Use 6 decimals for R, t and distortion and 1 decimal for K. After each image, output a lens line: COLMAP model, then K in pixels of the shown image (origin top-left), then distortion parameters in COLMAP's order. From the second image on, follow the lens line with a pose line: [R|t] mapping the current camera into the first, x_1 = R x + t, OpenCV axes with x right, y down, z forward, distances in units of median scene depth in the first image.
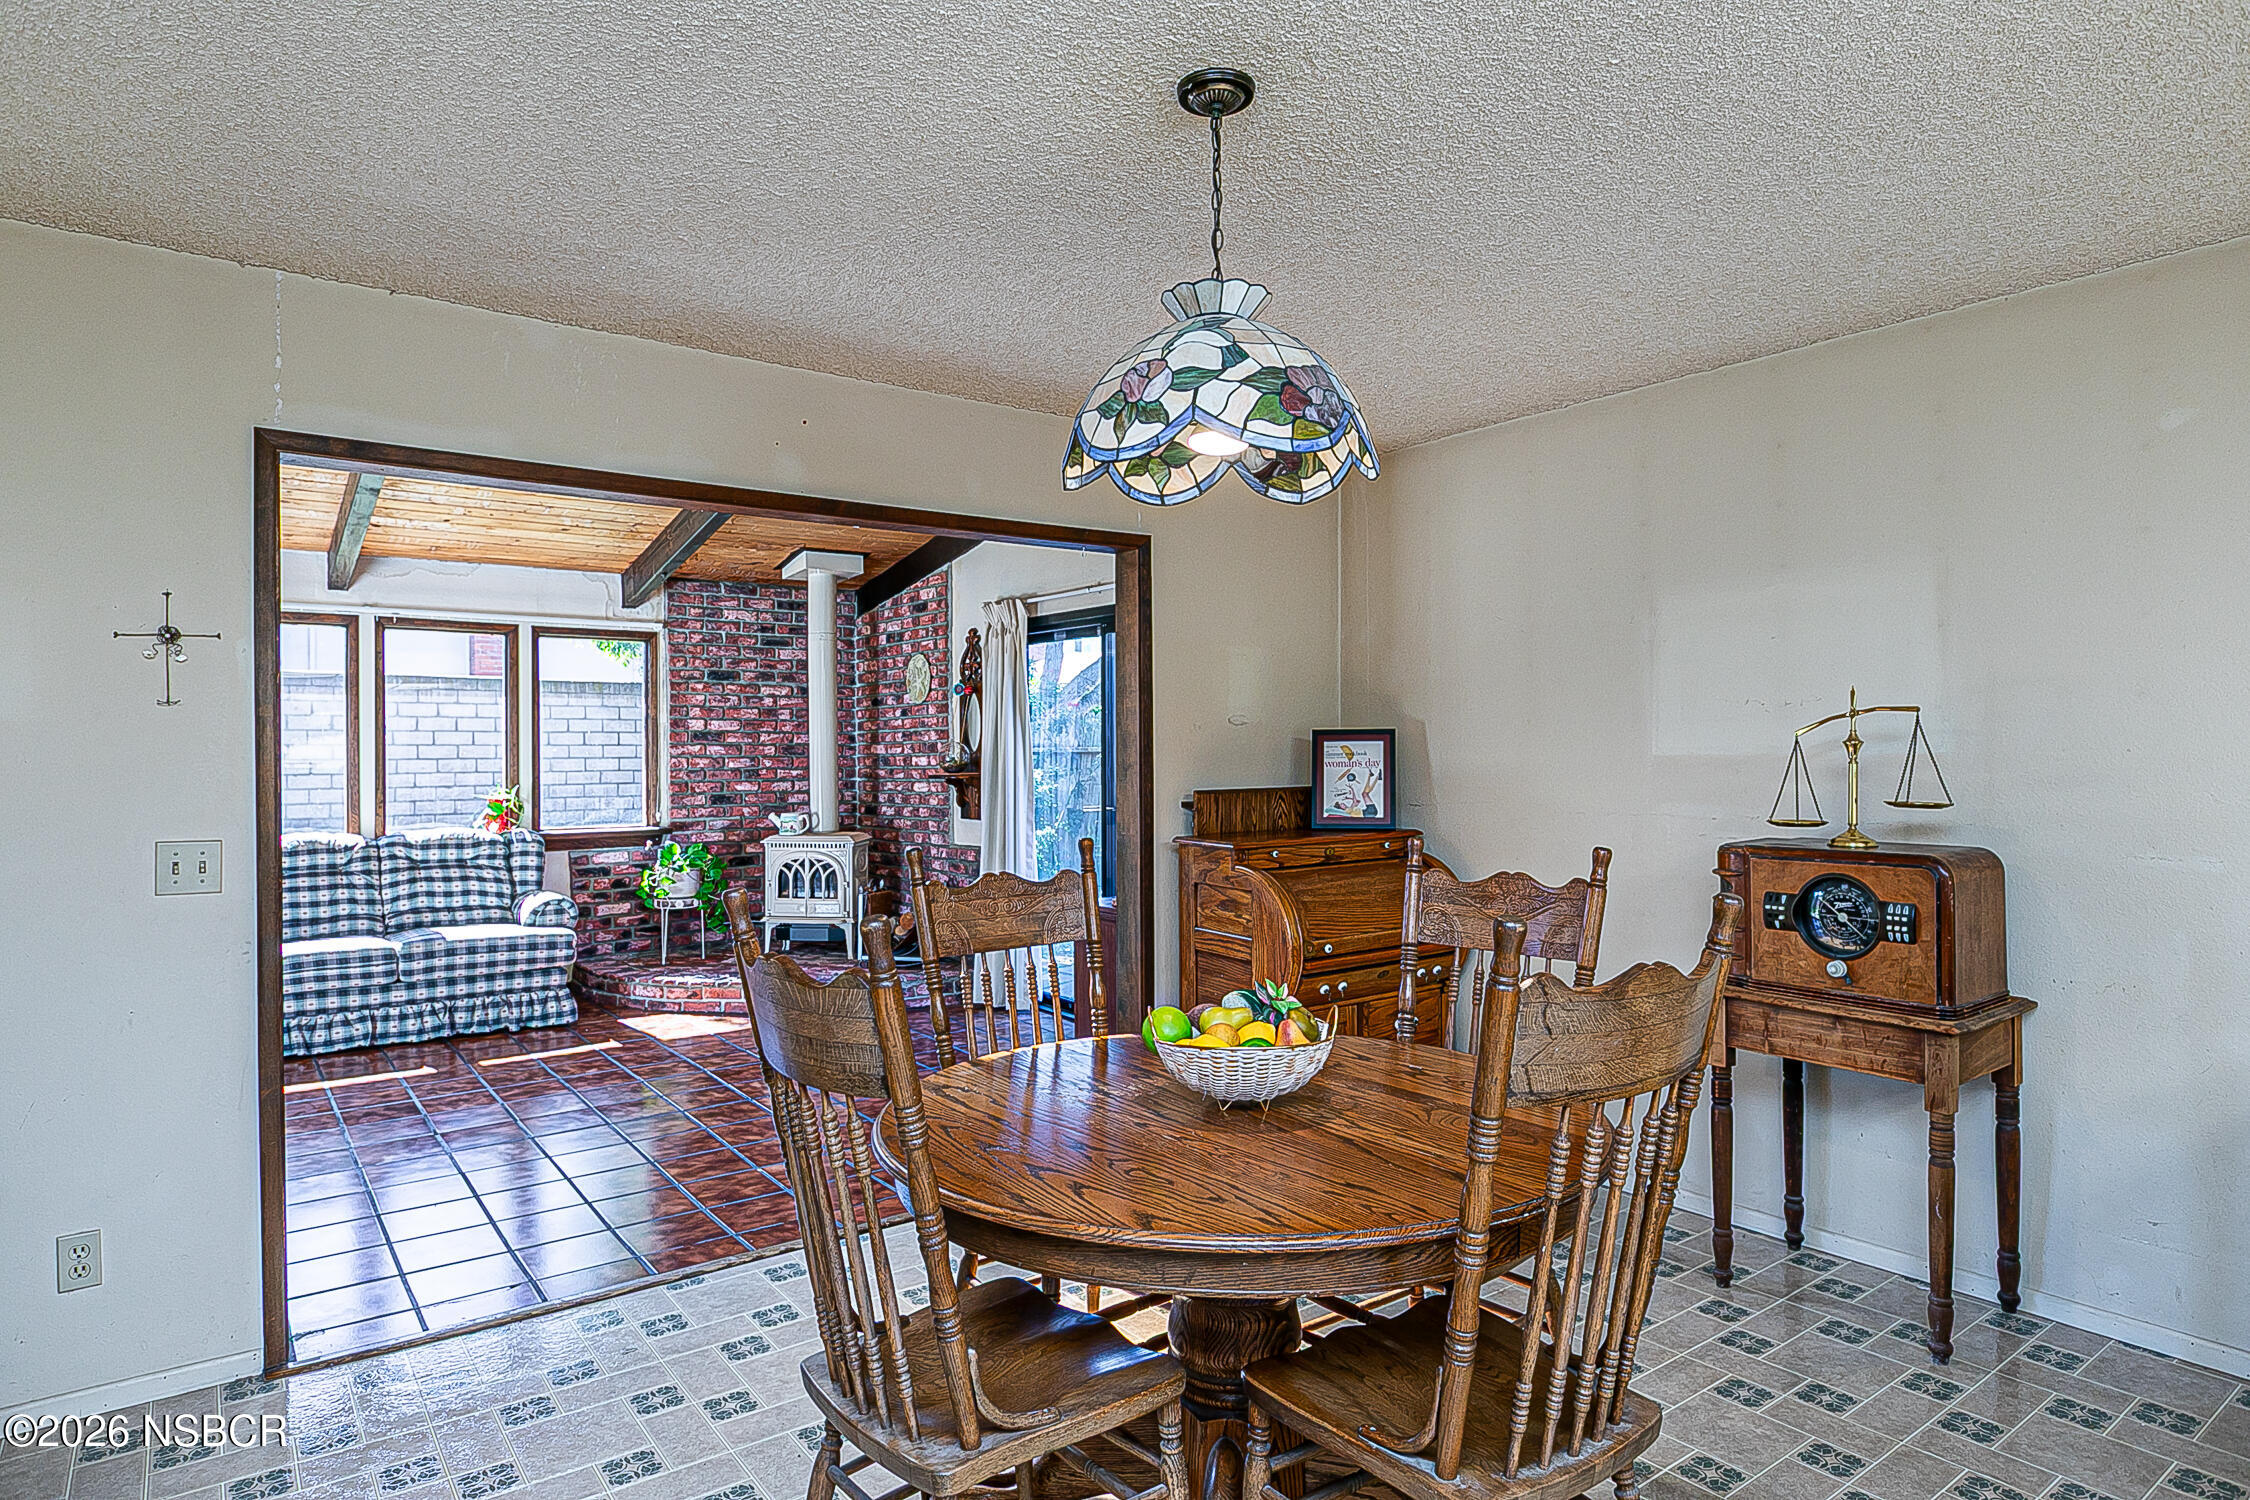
lens RADIAL K [[1259.1, 0, 1148.1], [0, 1259.1, 752.6], [0, 0, 1]] dist [-0.009181, -0.001412]
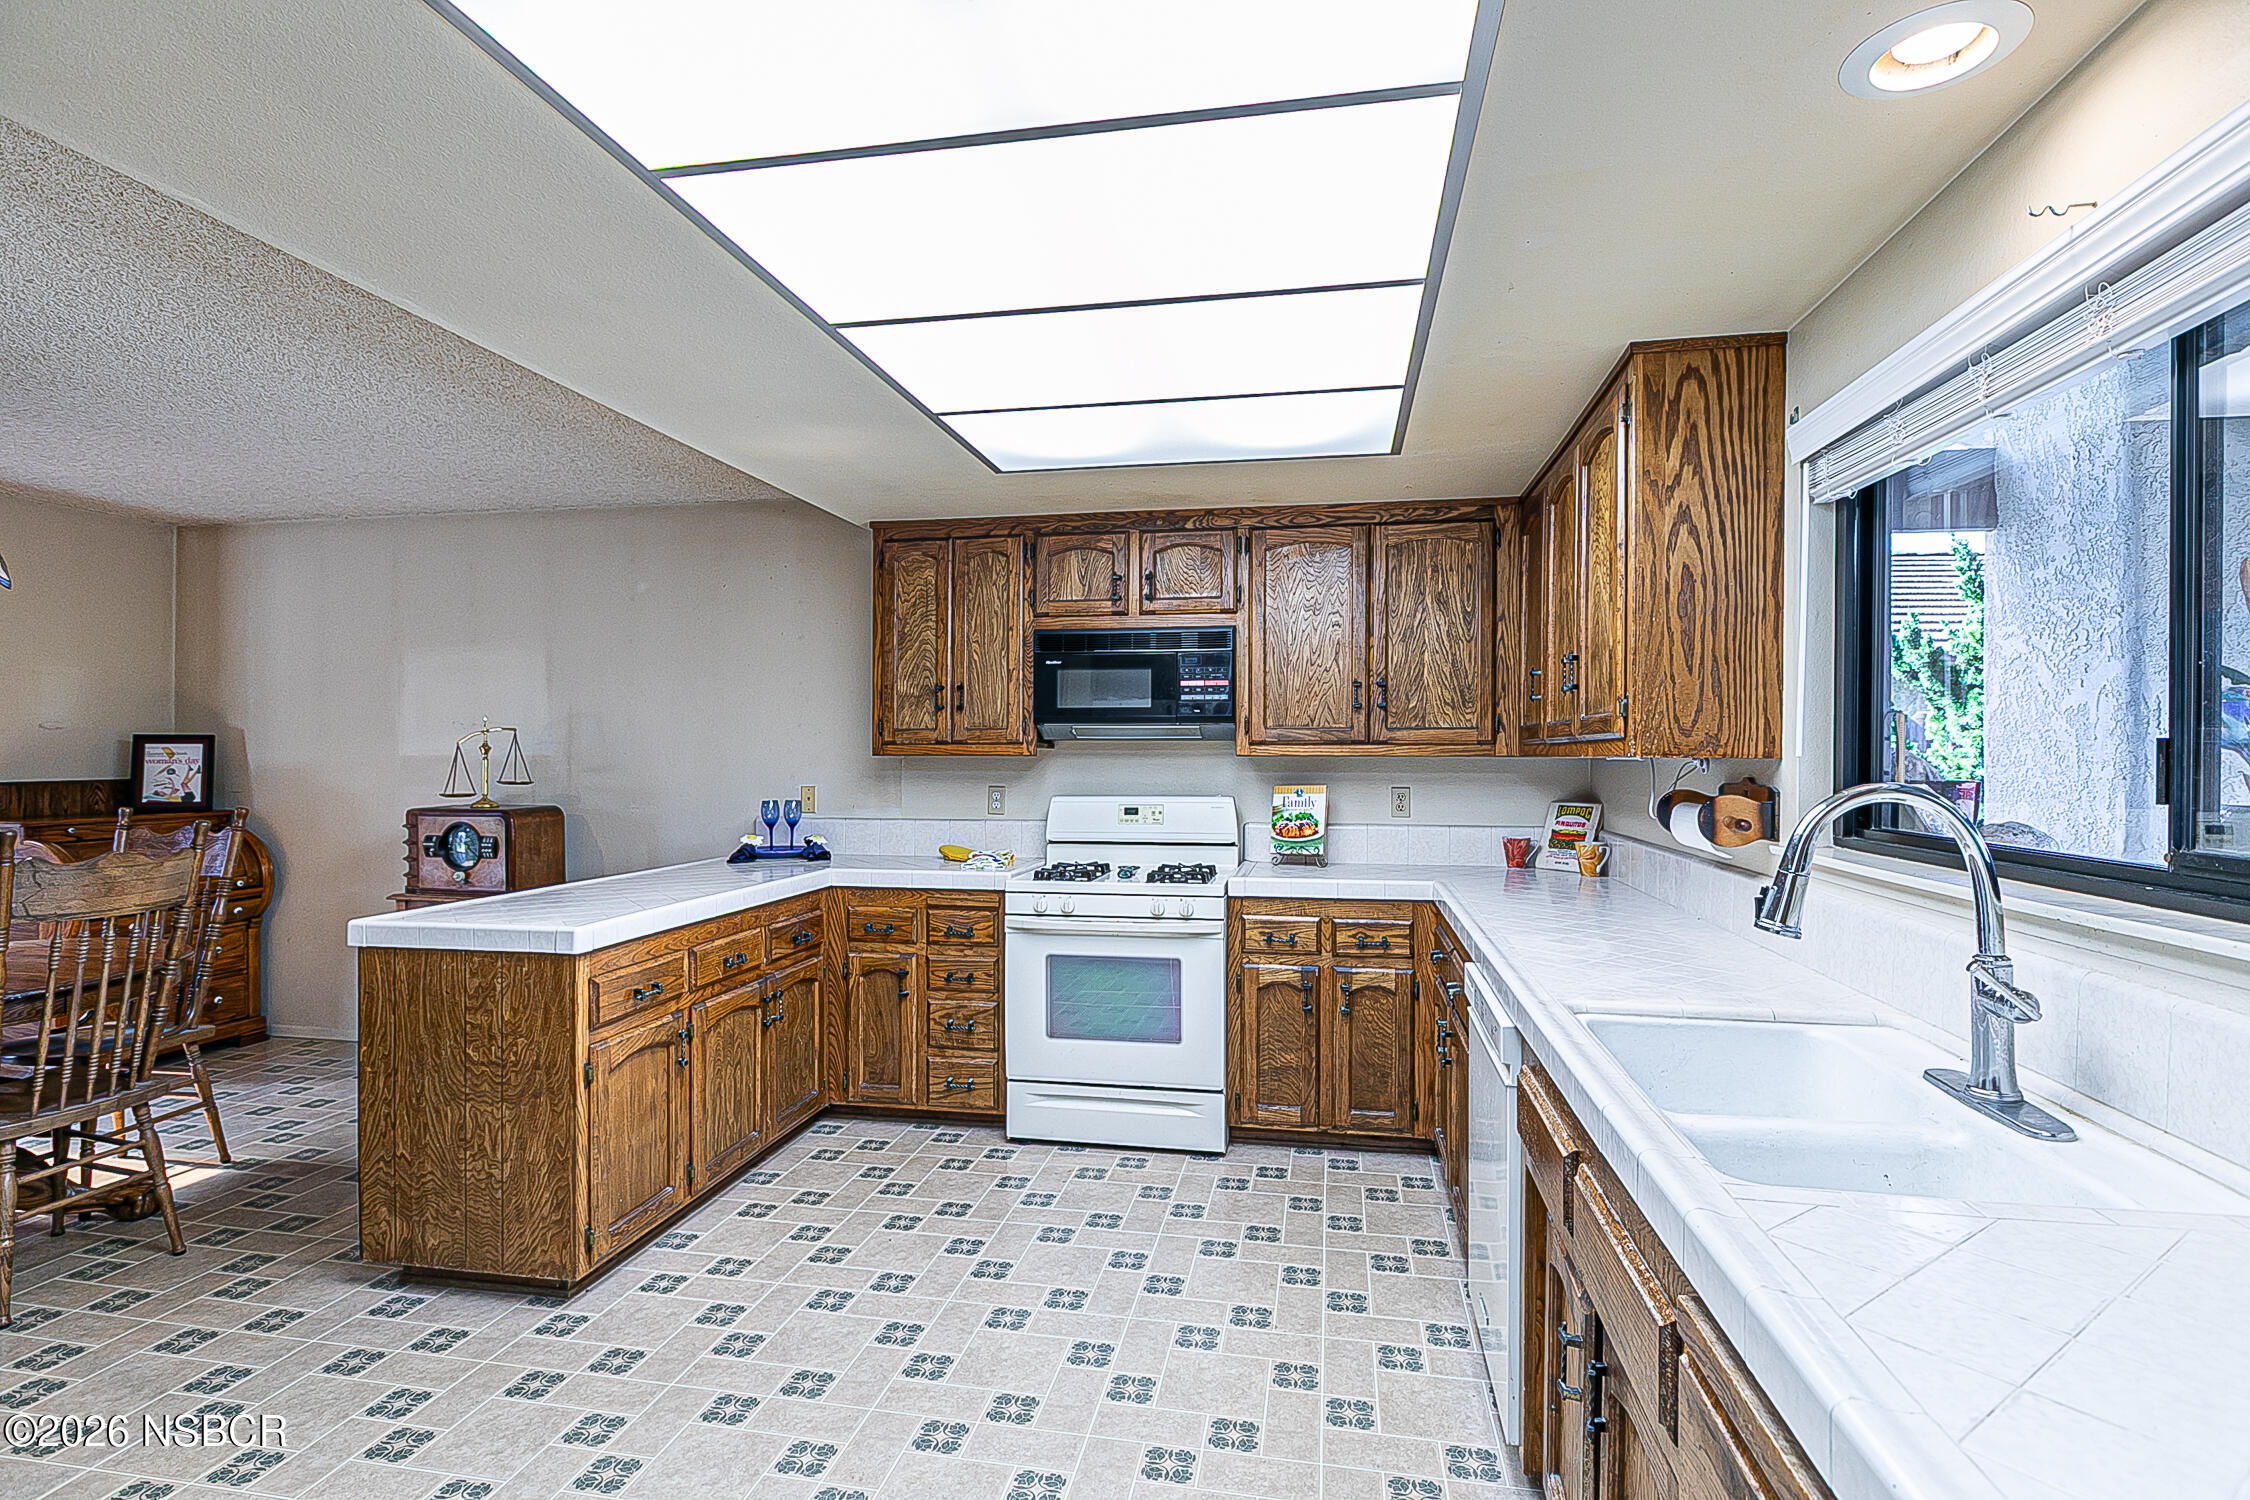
lens RADIAL K [[1109.4, 0, 1117.2], [0, 1109.4, 743.2], [0, 0, 1]] dist [-0.011417, -0.000769]
pose [[0.739914, 0.008149, 0.672652, 0.082916], [-0.003018, 0.999957, -0.008794, -0.001715], [-0.672694, 0.004477, 0.739907, -0.343372]]
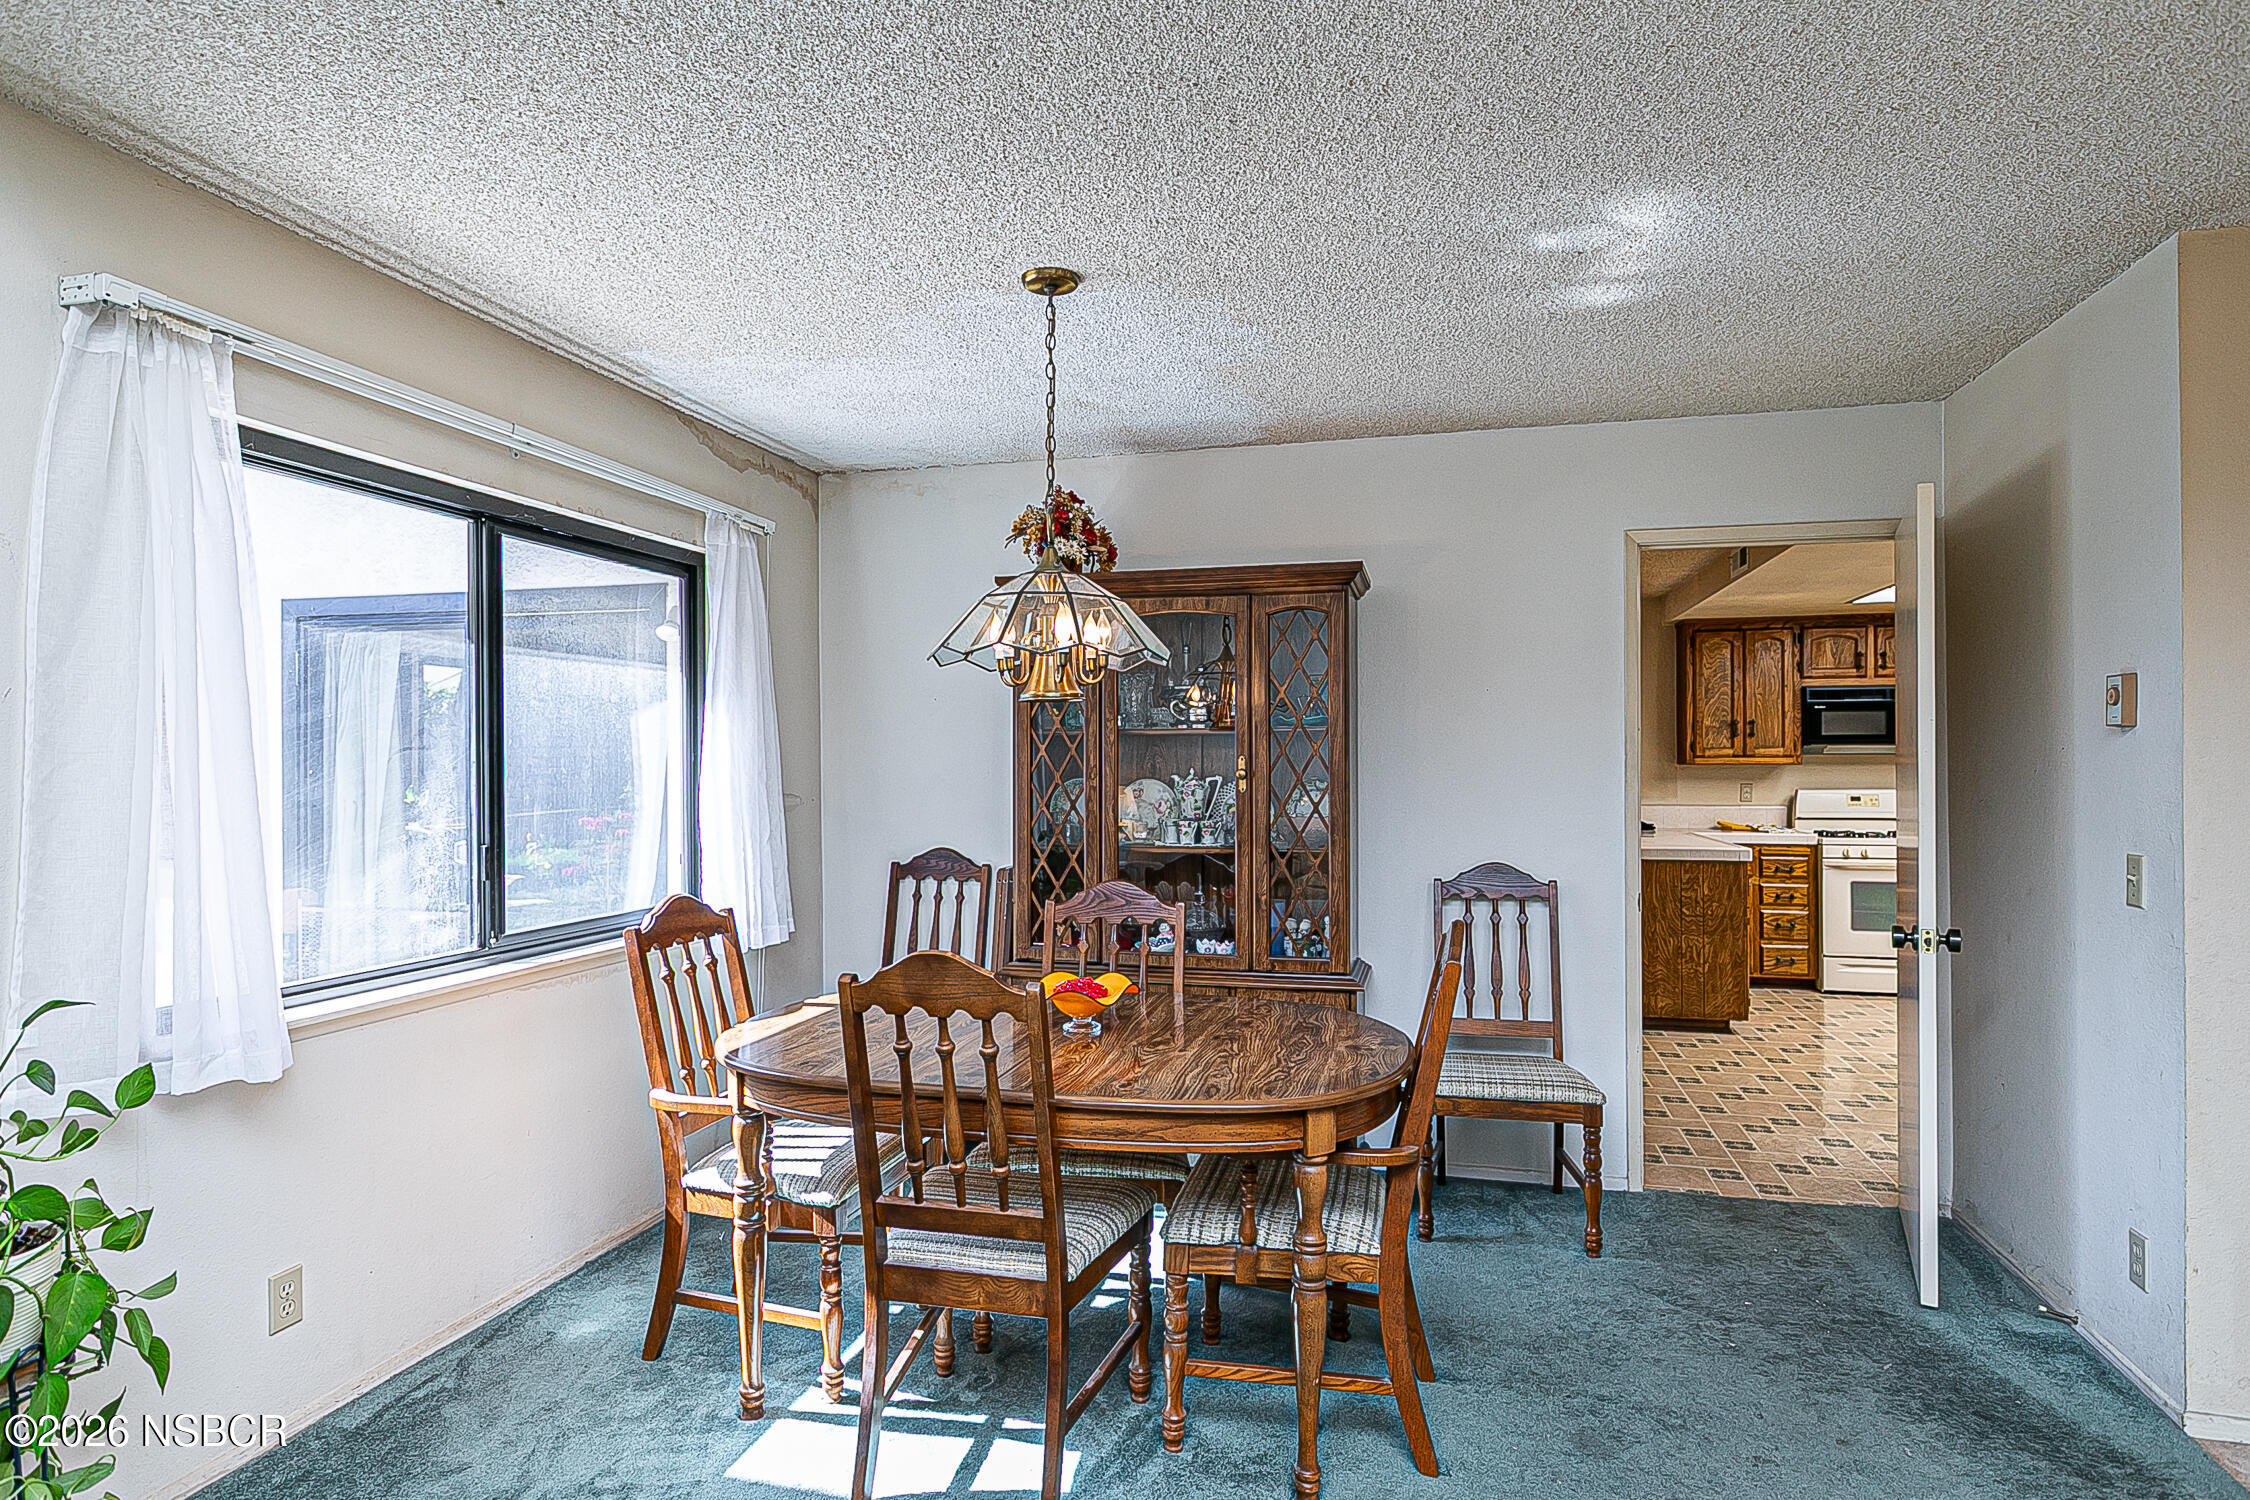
lens RADIAL K [[1271.9, 0, 1122.2], [0, 1271.9, 754.9], [0, 0, 1]] dist [0.018175, 0.000101]
pose [[0.770626, 0.002403, 0.637283, -0.772724], [-0.000939, 0.999996, -0.002635, -0.005139], [-0.637287, 0.001432, 0.770626, -0.352874]]
